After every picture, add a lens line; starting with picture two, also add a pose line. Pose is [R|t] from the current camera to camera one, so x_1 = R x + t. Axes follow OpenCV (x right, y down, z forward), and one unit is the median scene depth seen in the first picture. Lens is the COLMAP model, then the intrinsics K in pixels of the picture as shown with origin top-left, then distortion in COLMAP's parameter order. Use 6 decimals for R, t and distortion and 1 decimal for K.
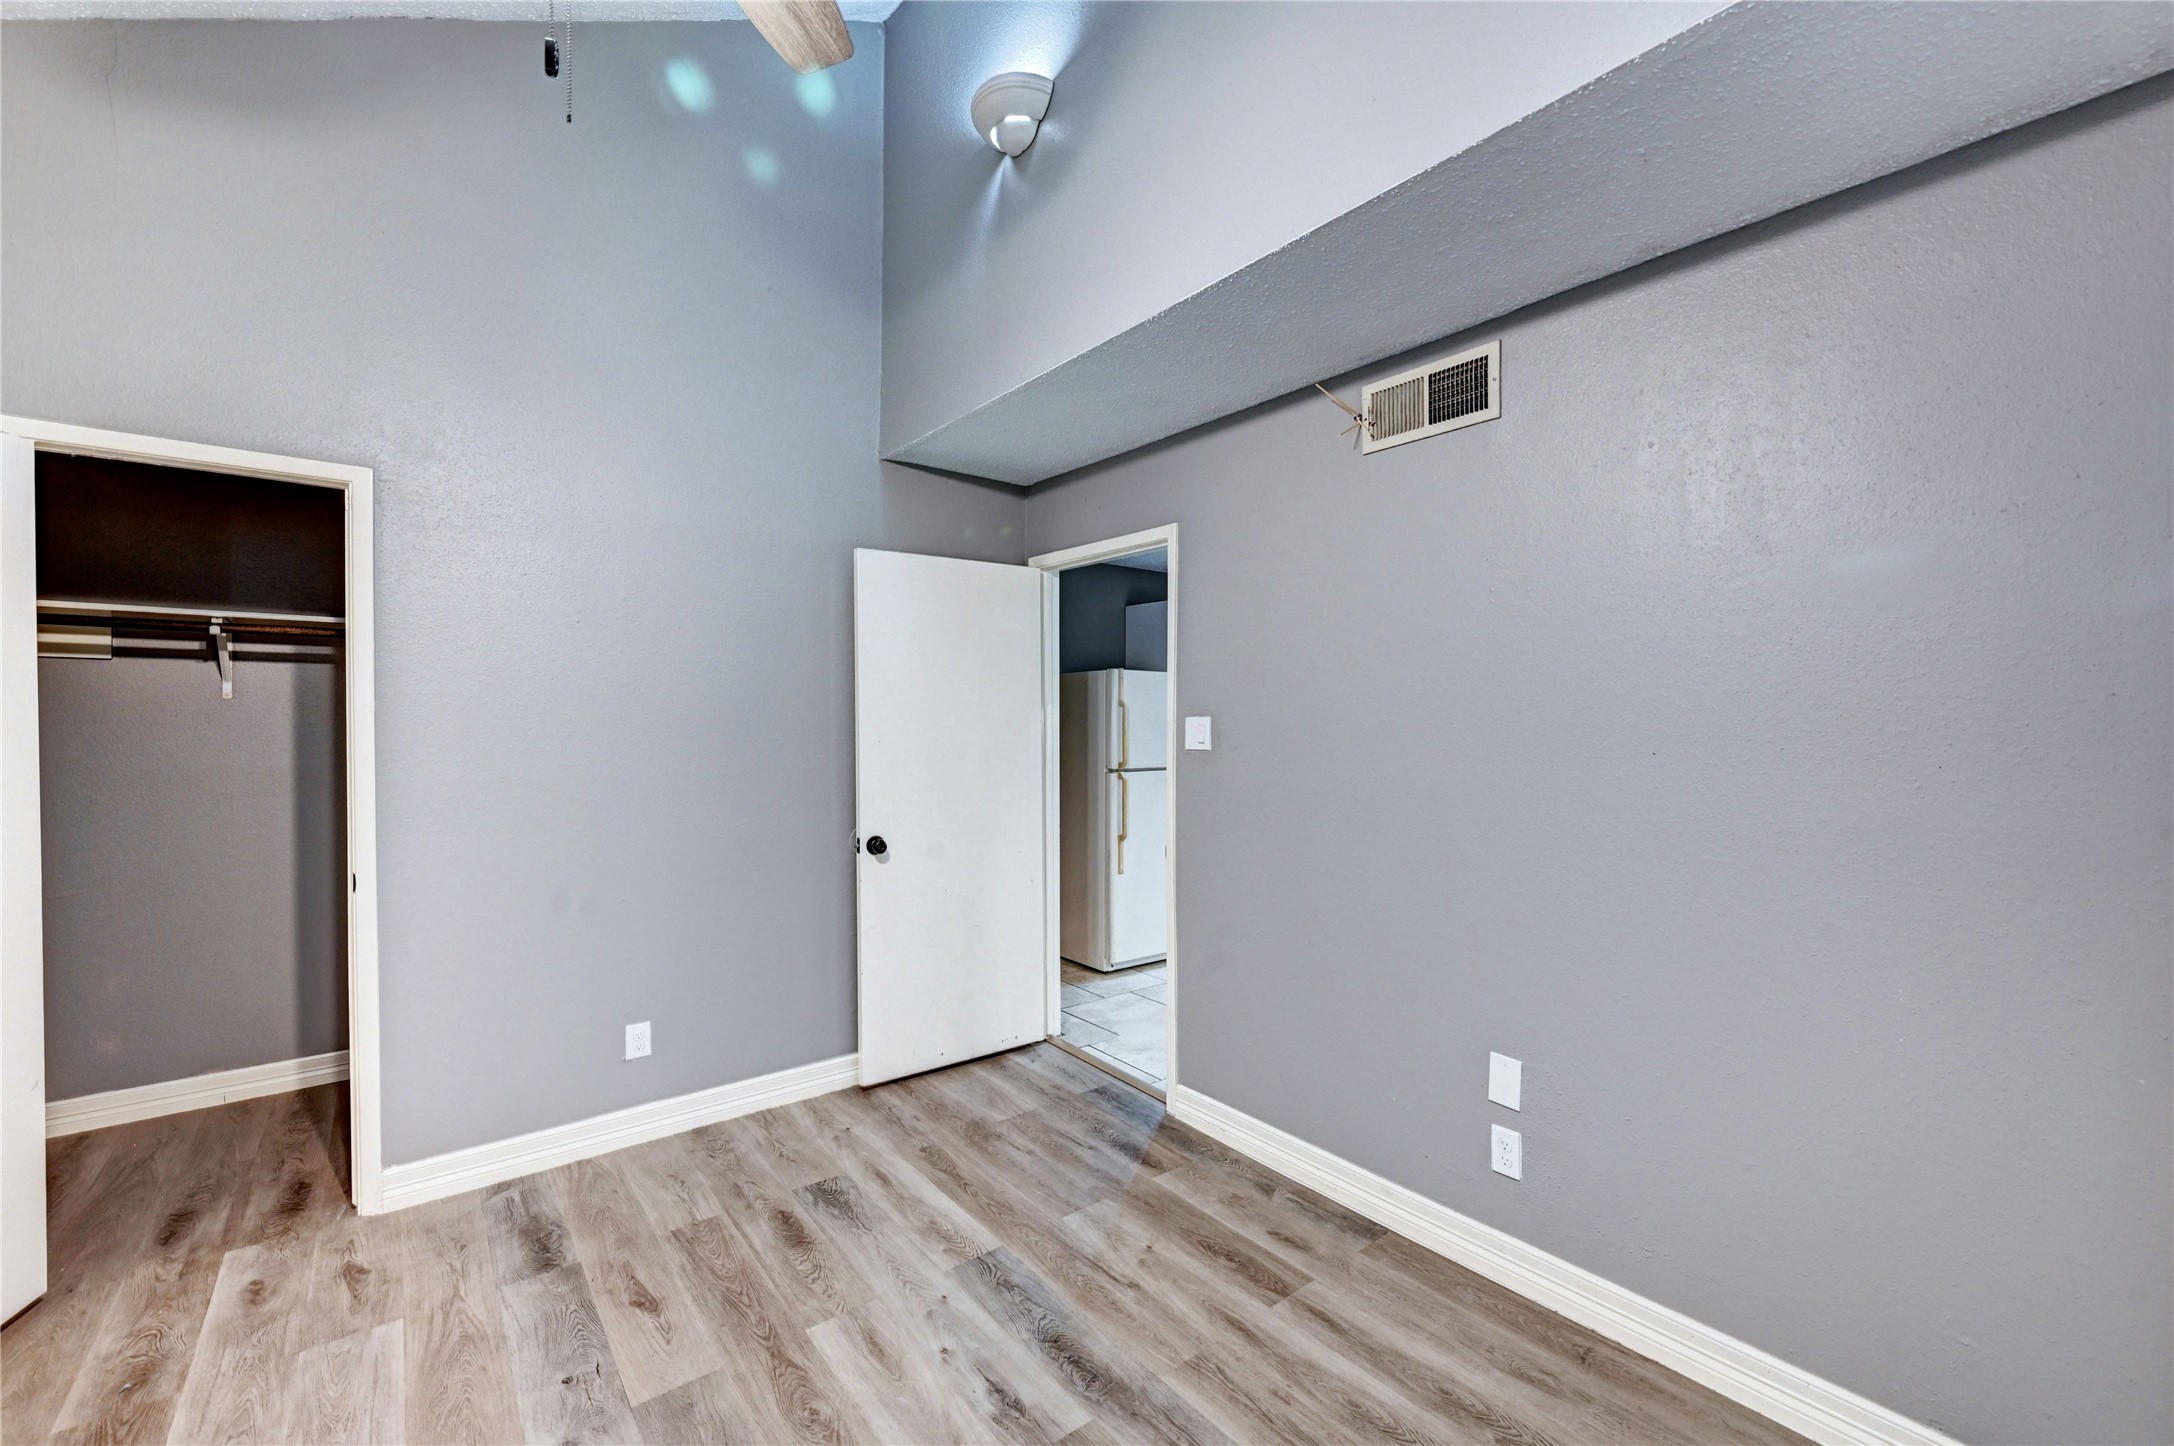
lens RADIAL K [[870.9, 0, 1080.3], [0, 870.9, 730.6], [0, 0, 1]] dist [-0.000906, -0.000043]
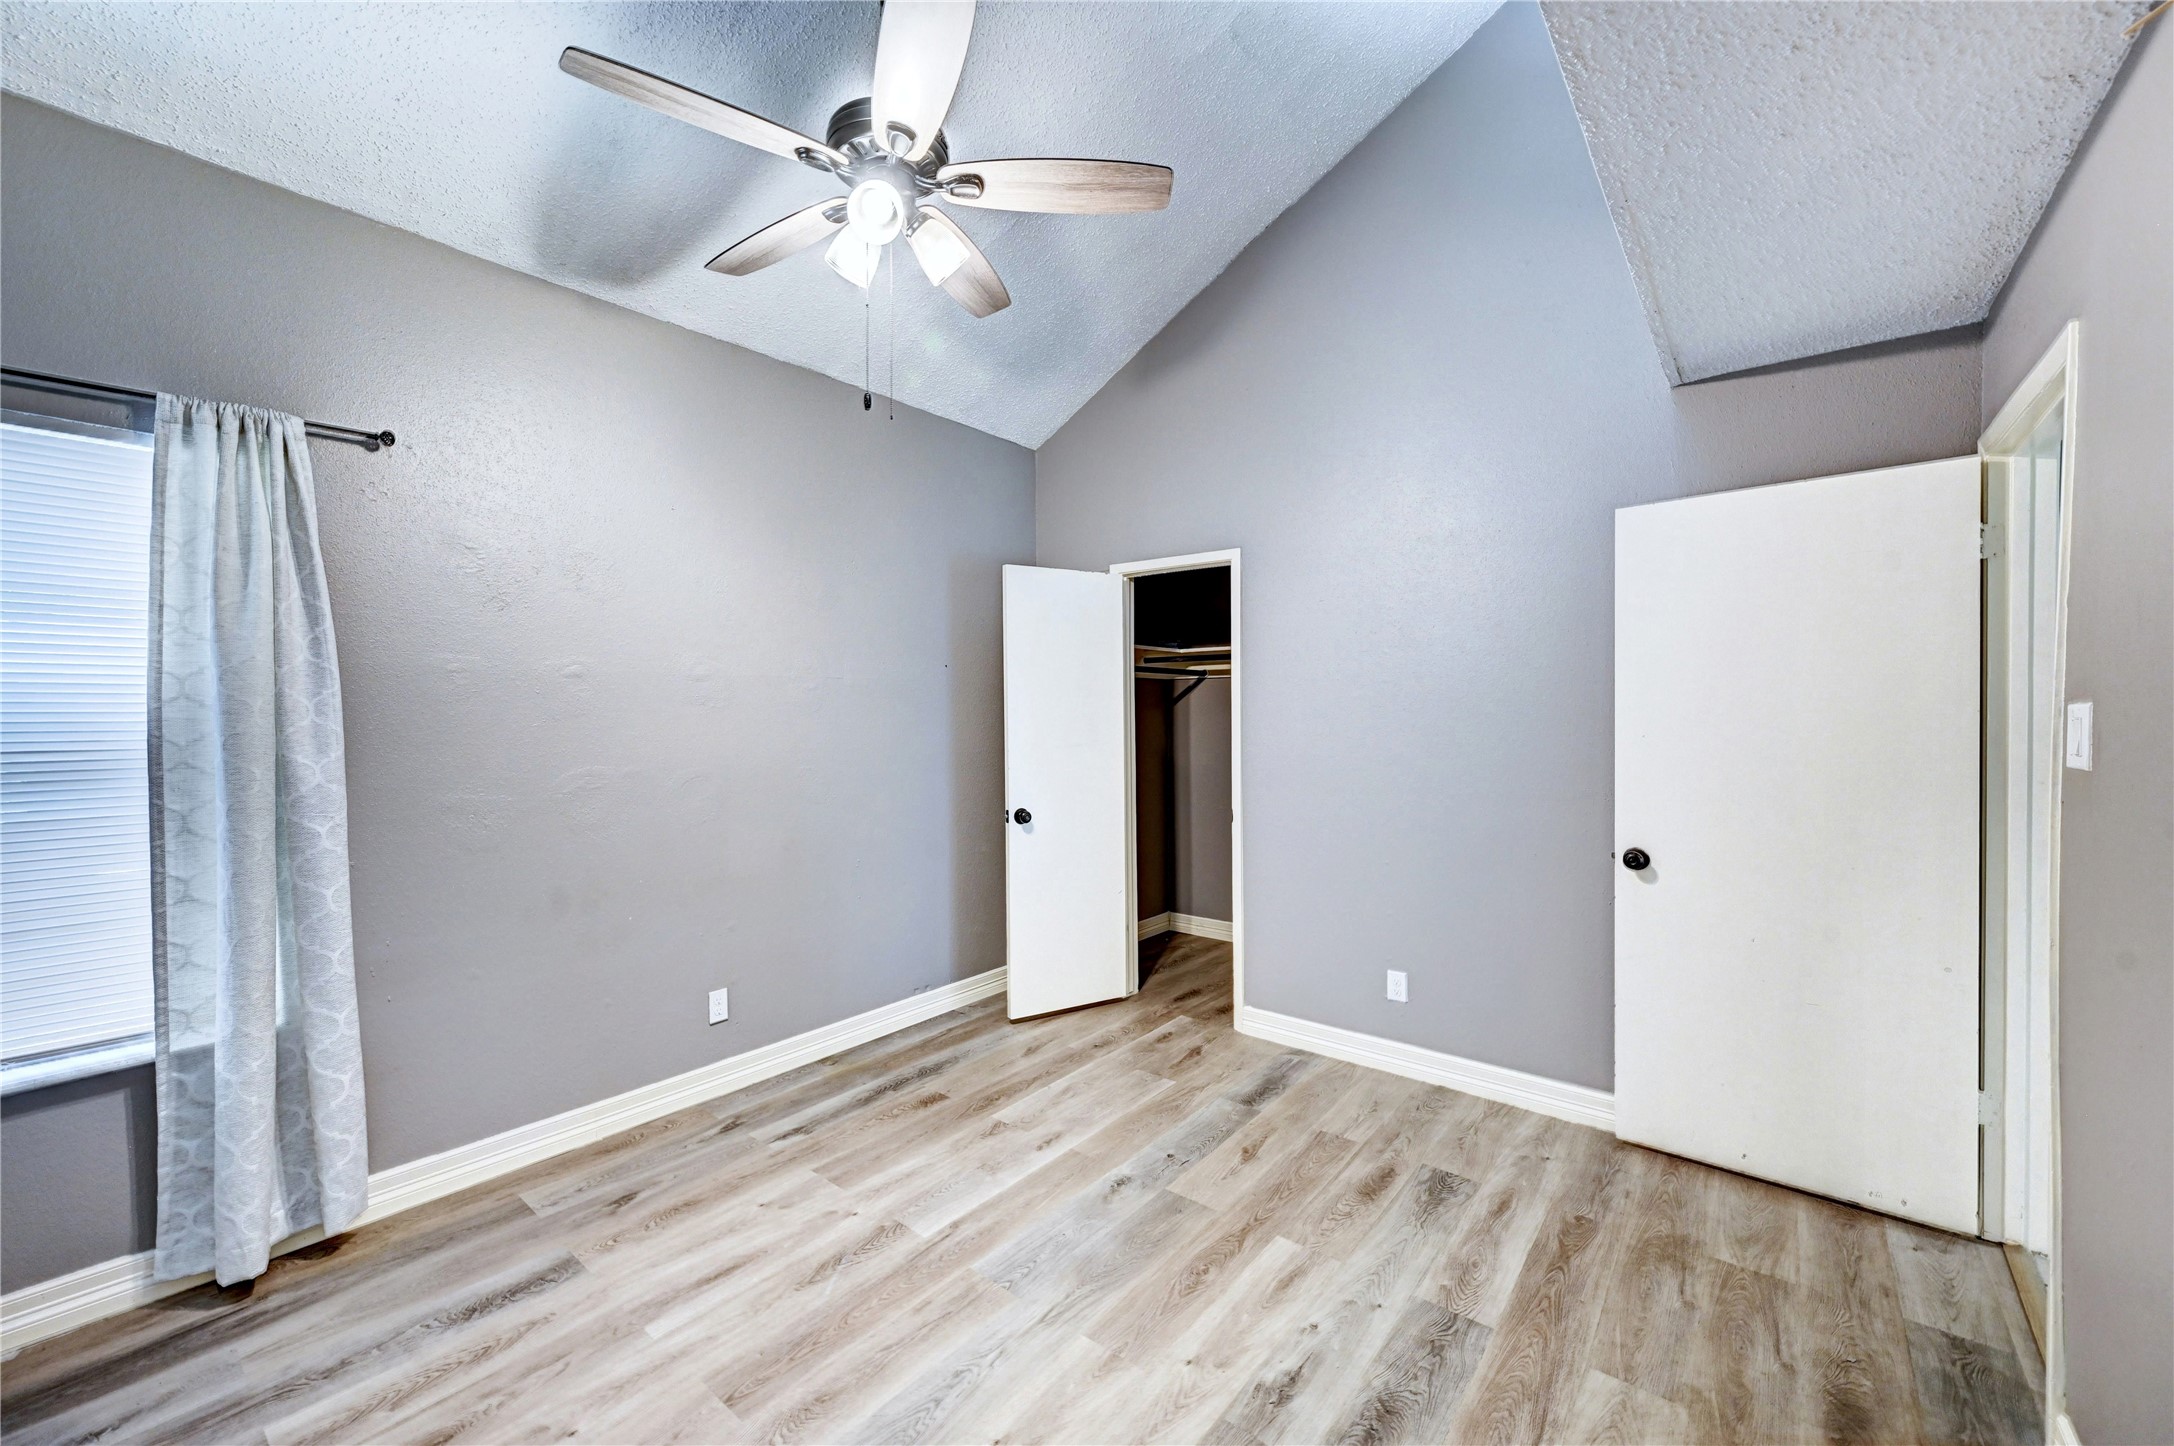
lens RADIAL K [[847.7, 0, 1088.2], [0, 847.7, 719.0], [0, 0, 1]] dist [-0.001790, -0.000152]
pose [[0.217499, 0.006711, -0.976037, 0.597579], [-0.003830, 0.999975, 0.006022, -0.006239], [0.976053, 0.002429, 0.217519, 0.413112]]
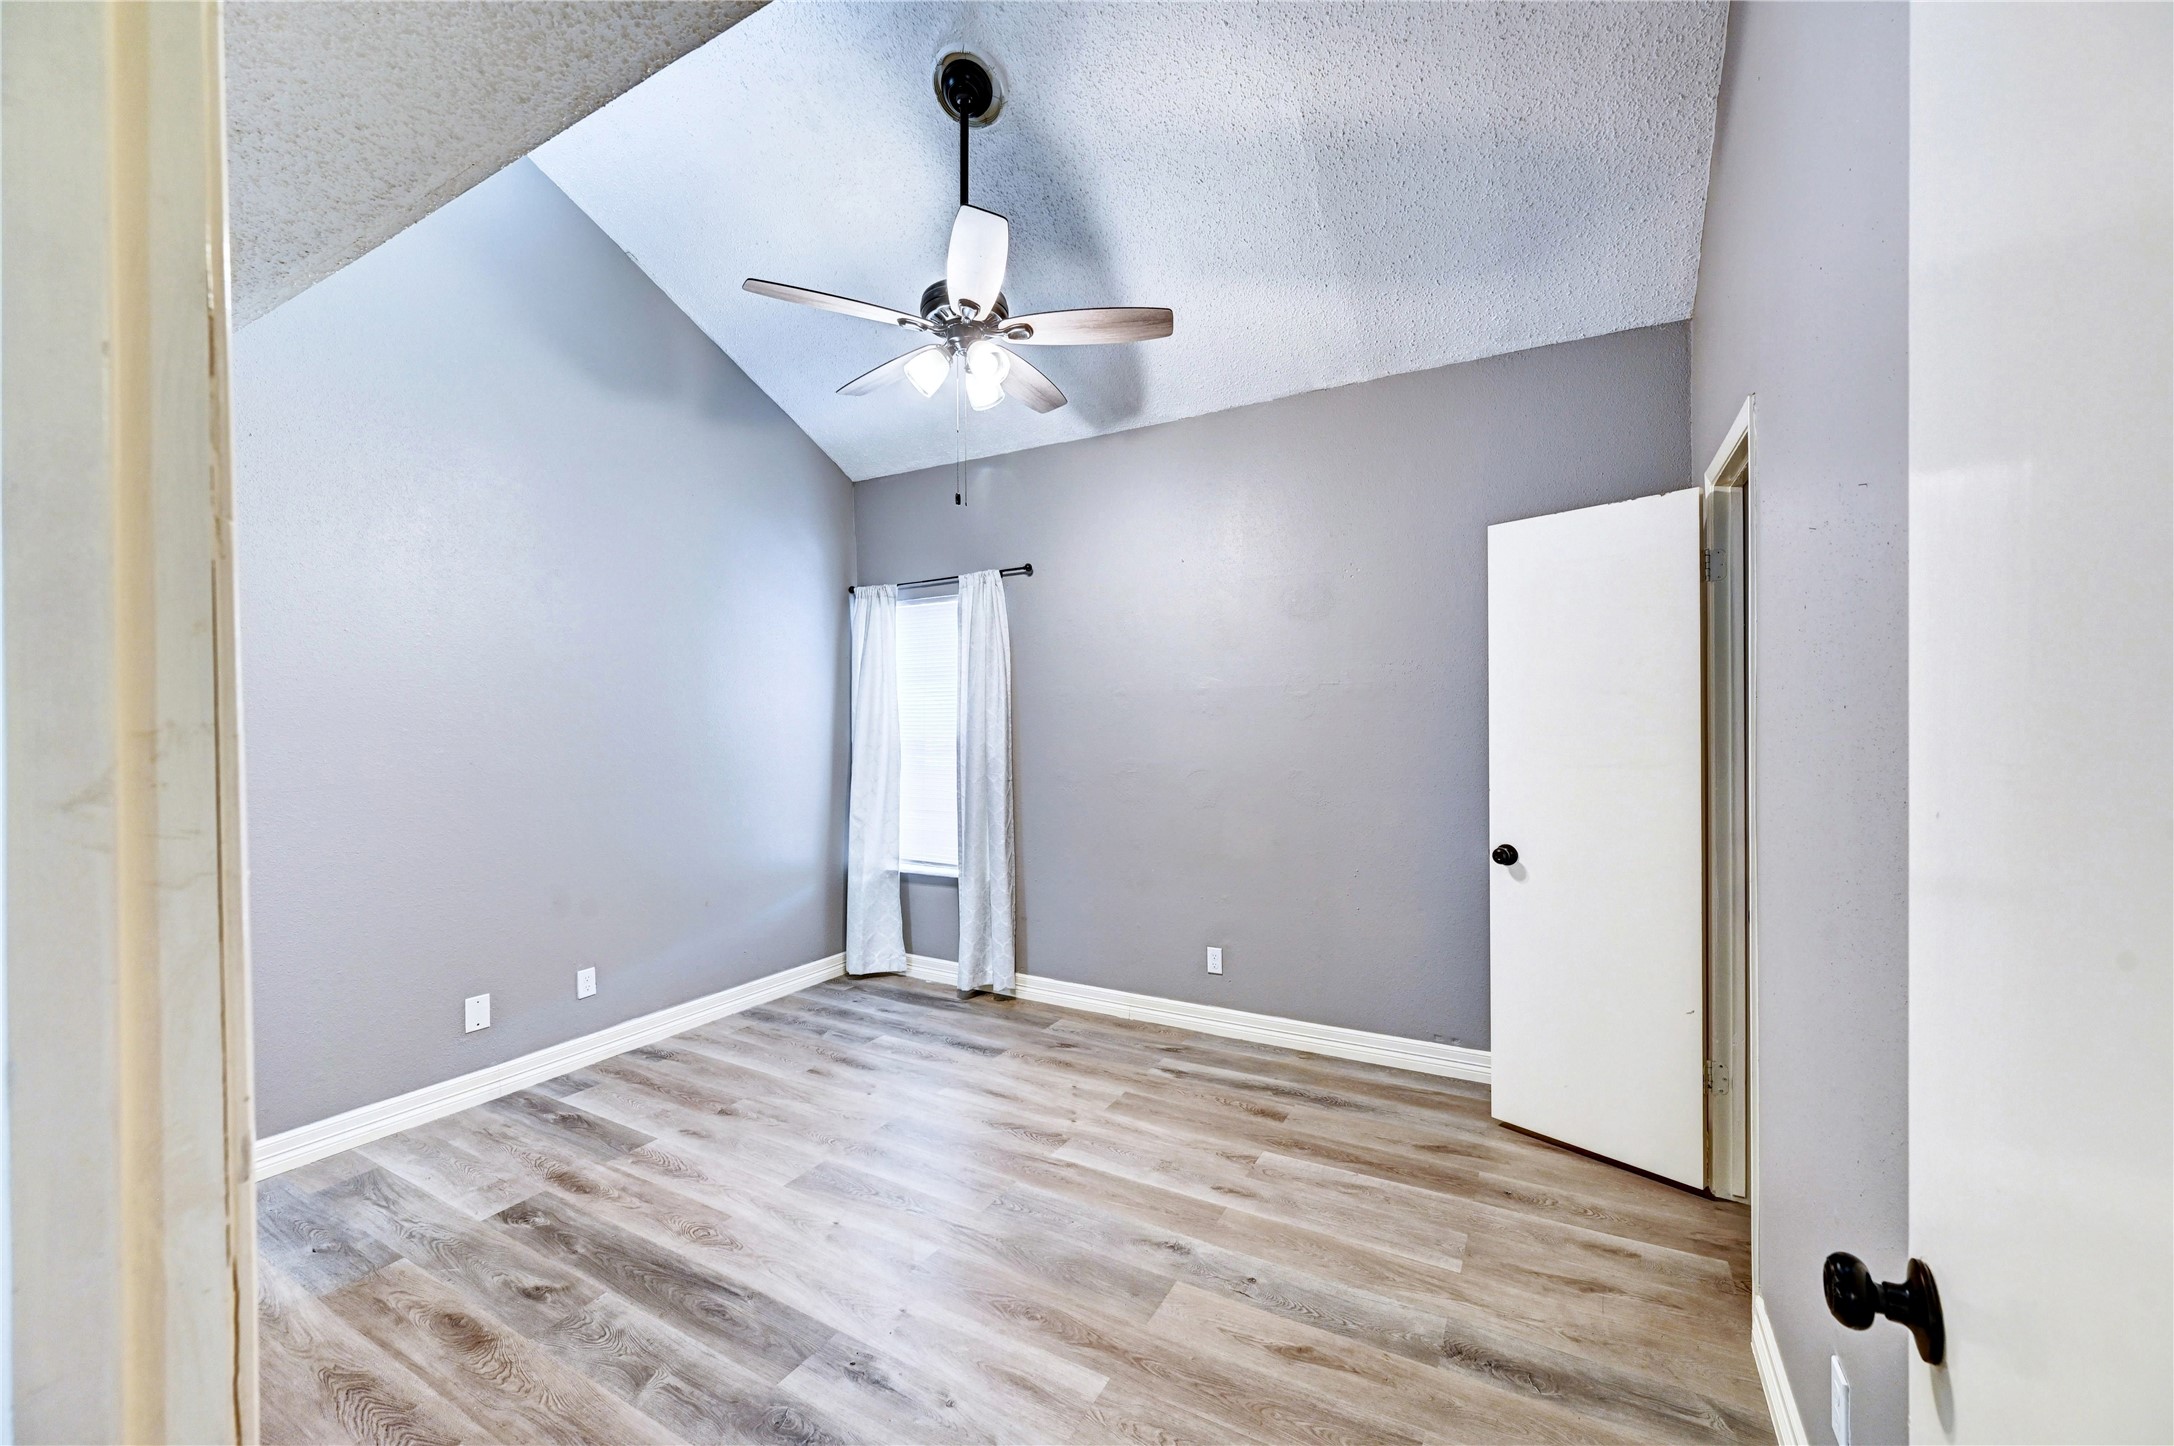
lens RADIAL K [[847.7, 0, 1088.2], [0, 847.7, 719.0], [0, 0, 1]] dist [-0.001790, -0.000152]
pose [[-0.923983, 0.005838, -0.382390, 0.038480], [0.003484, 0.999970, 0.006848, -0.017536], [0.382418, 0.004996, -0.923976, 1.492502]]
